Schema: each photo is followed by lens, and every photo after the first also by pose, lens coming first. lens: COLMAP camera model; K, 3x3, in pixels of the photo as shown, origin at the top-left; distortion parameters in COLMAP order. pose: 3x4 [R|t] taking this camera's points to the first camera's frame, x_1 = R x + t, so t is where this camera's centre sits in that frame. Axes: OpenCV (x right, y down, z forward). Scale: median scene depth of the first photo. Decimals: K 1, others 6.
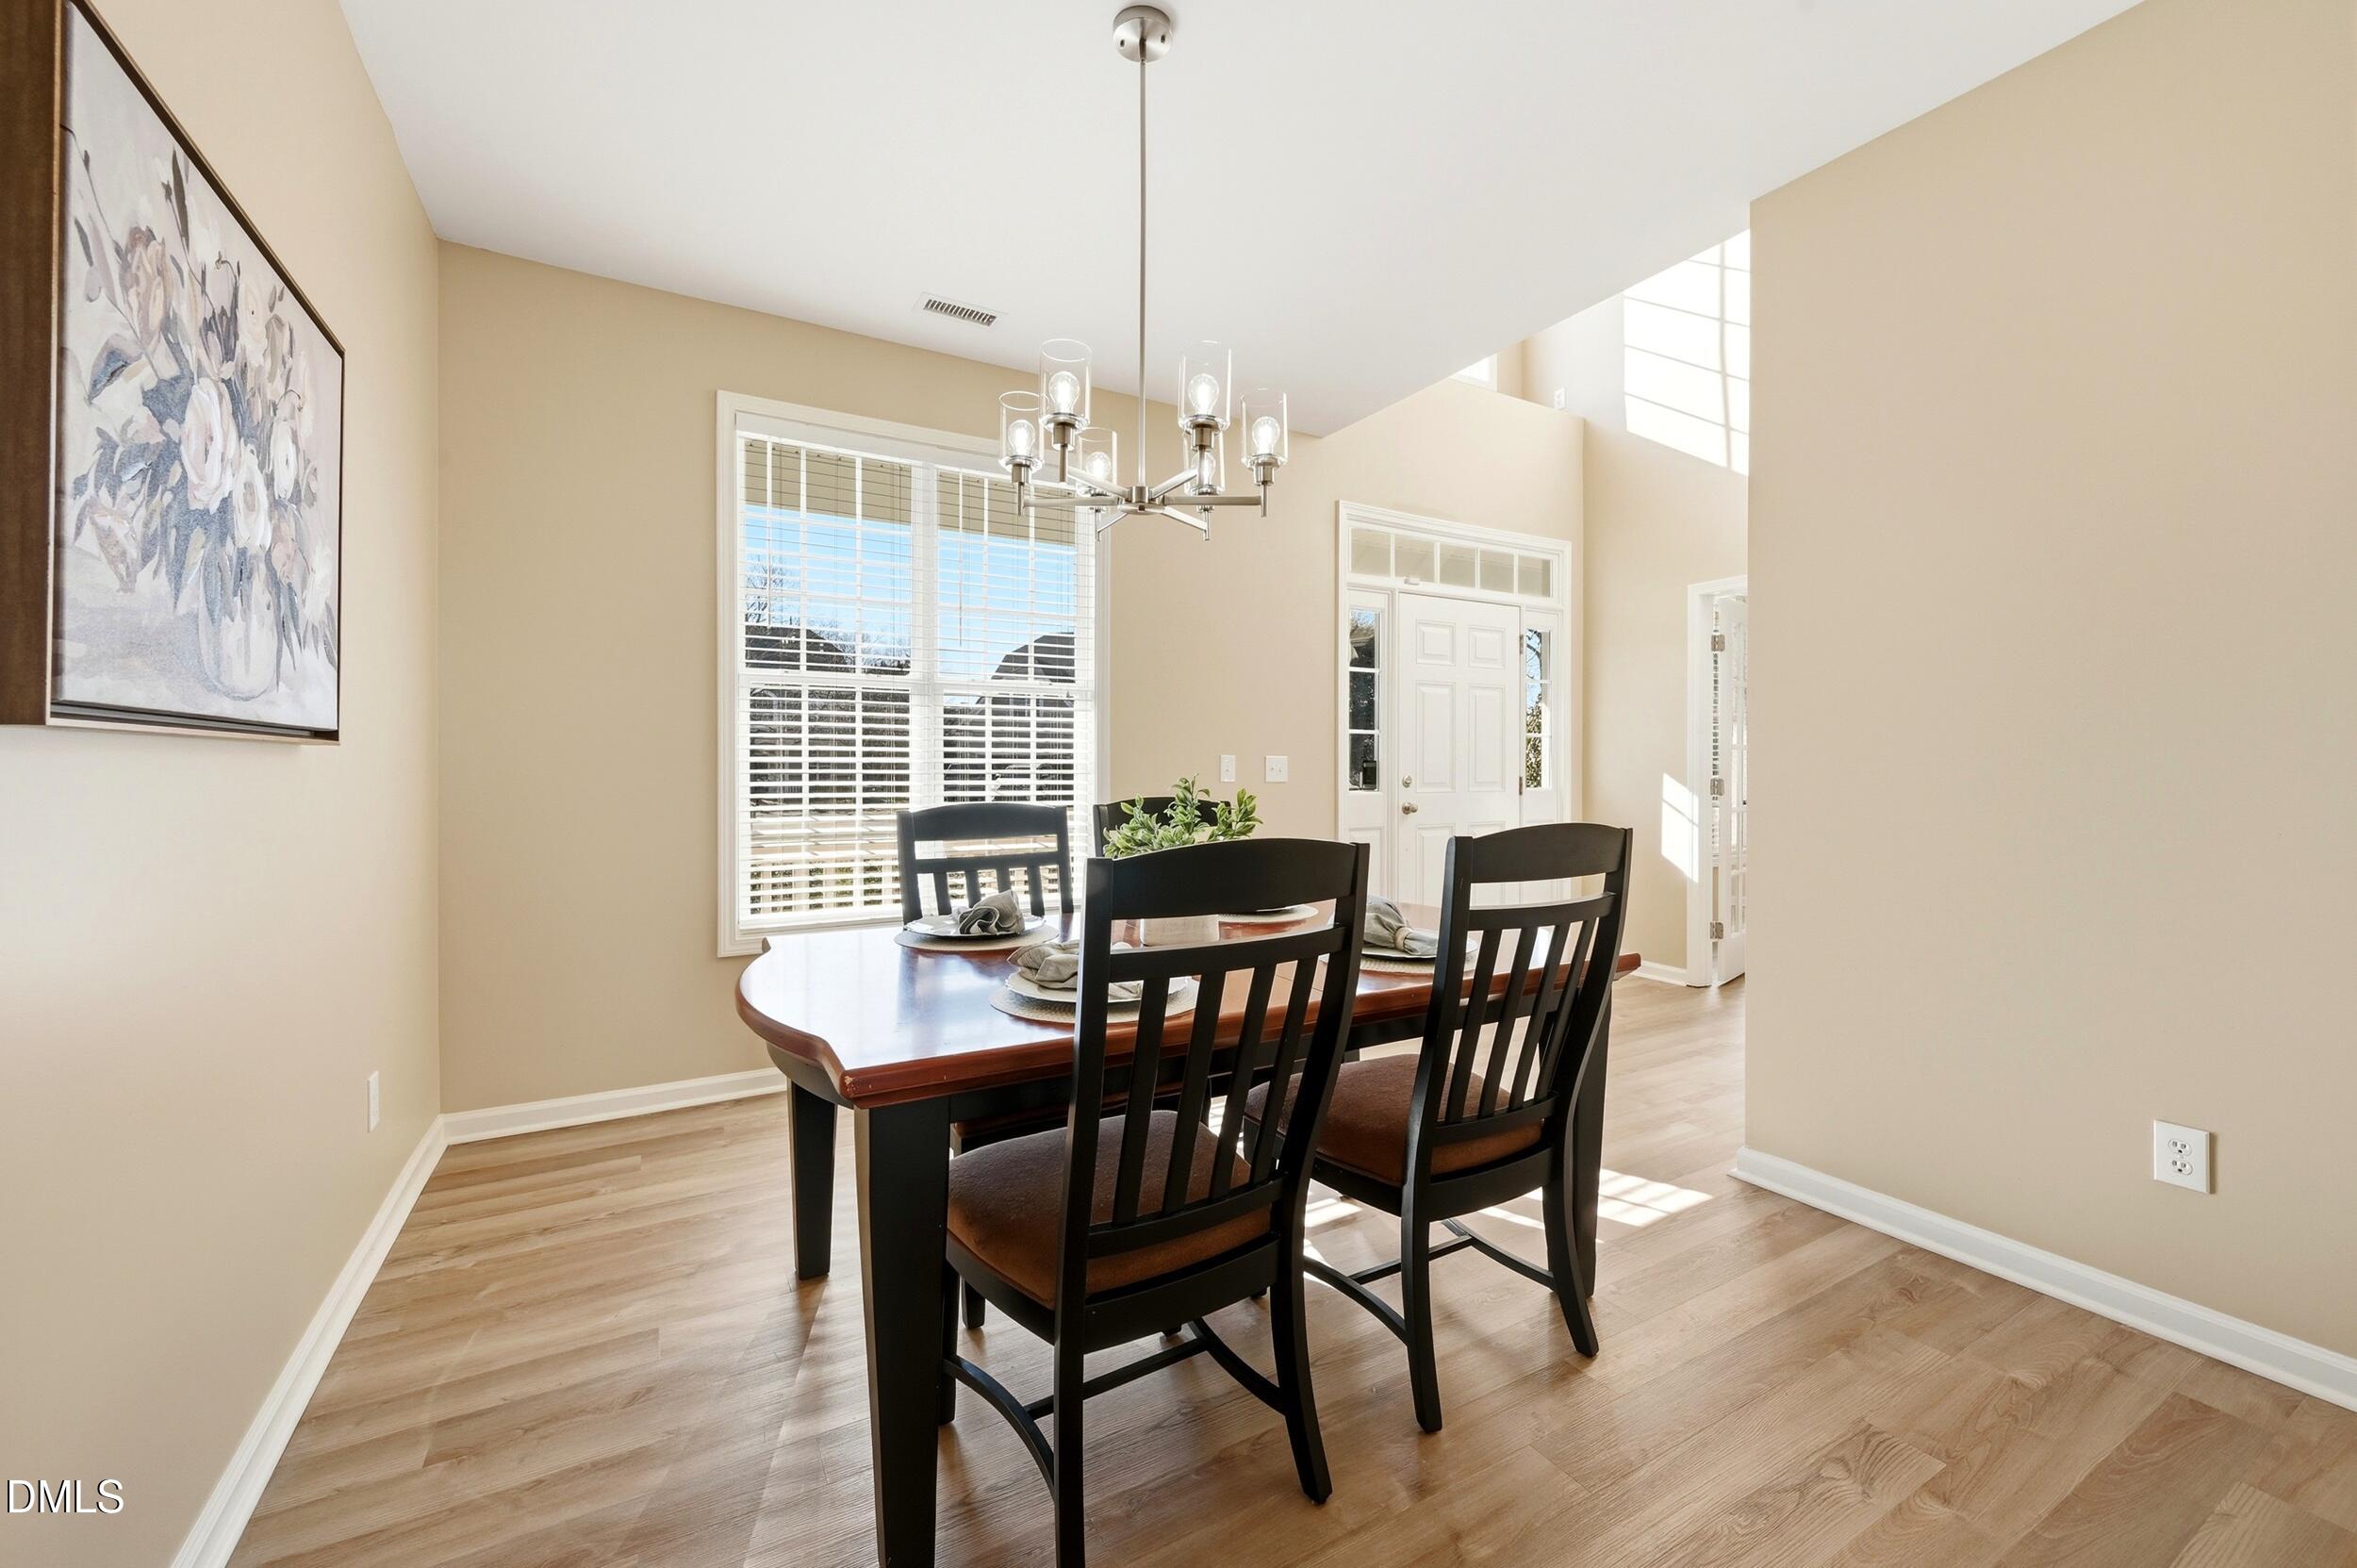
lens RADIAL K [[939.9, 0, 1185.5], [0, 939.9, 763.7], [0, 0, 1]] dist [-0.000102, 0.000115]
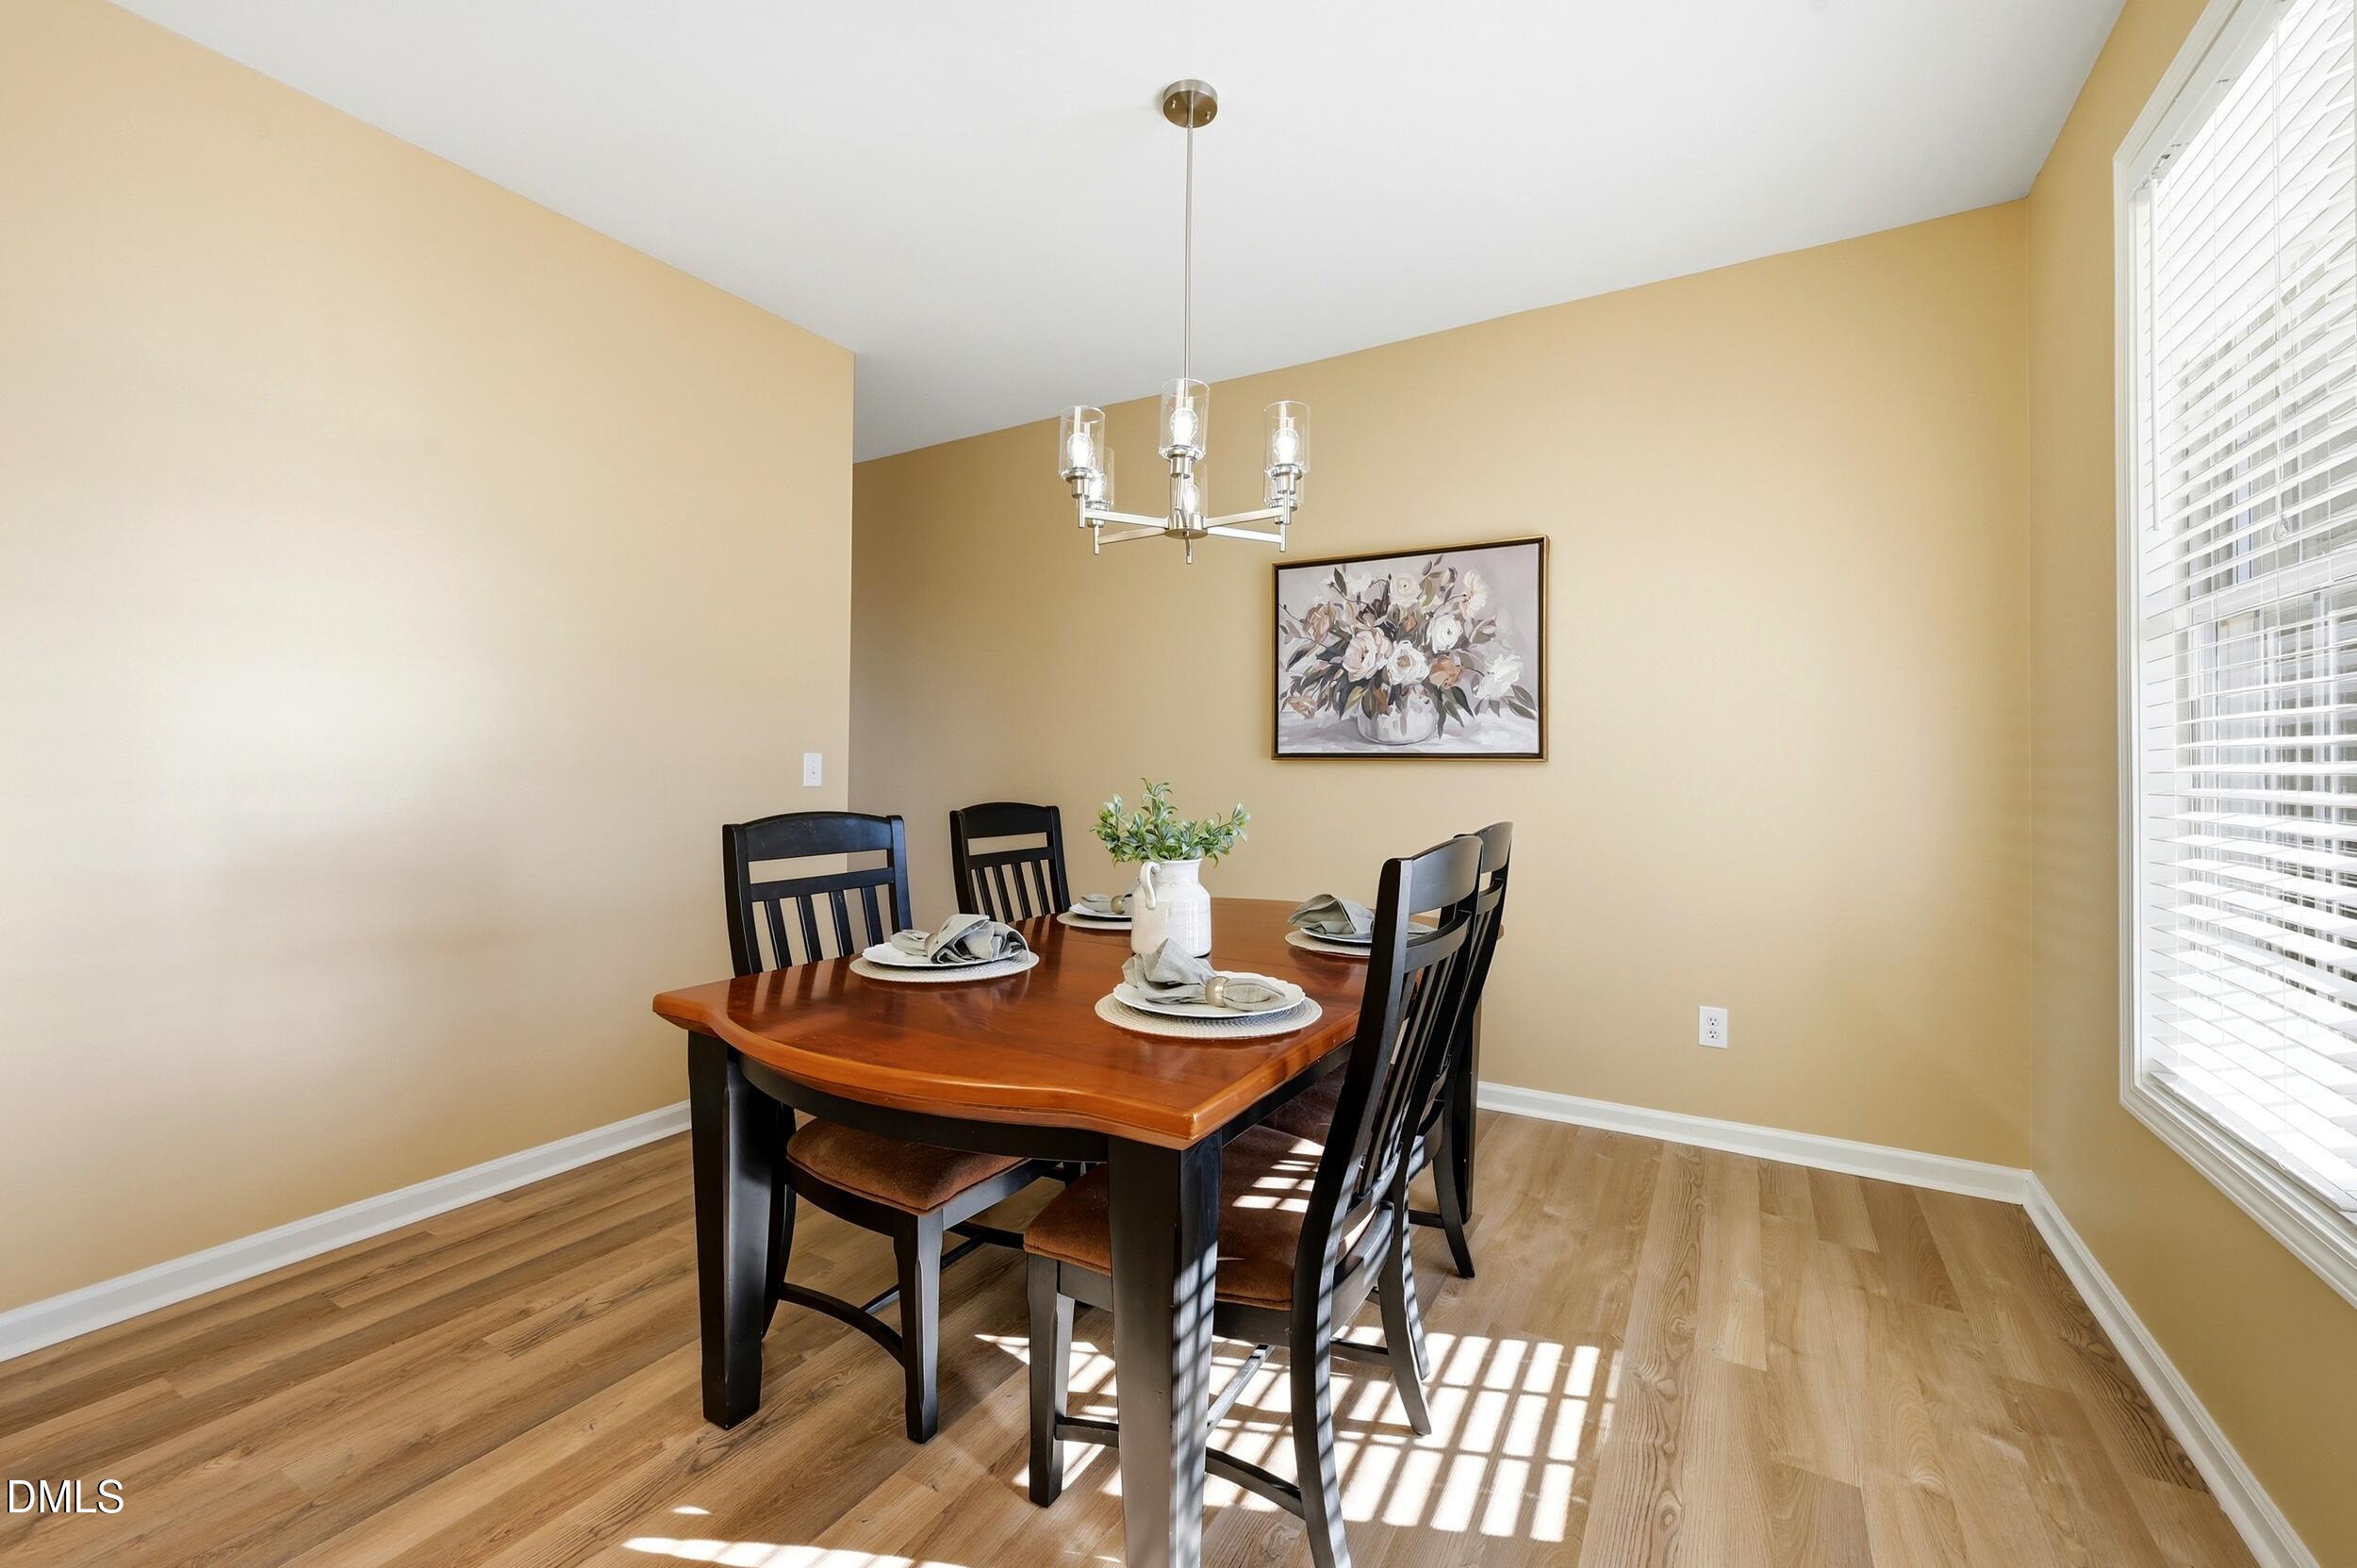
lens RADIAL K [[939.9, 0, 1185.5], [0, 939.9, 763.7], [0, 0, 1]] dist [-0.000102, 0.000115]
pose [[-0.863424, -0.008115, -0.504414, 0.371987], [-0.004509, 0.999955, -0.008368, 0.001640], [0.504459, -0.004951, -0.863422, 1.460082]]
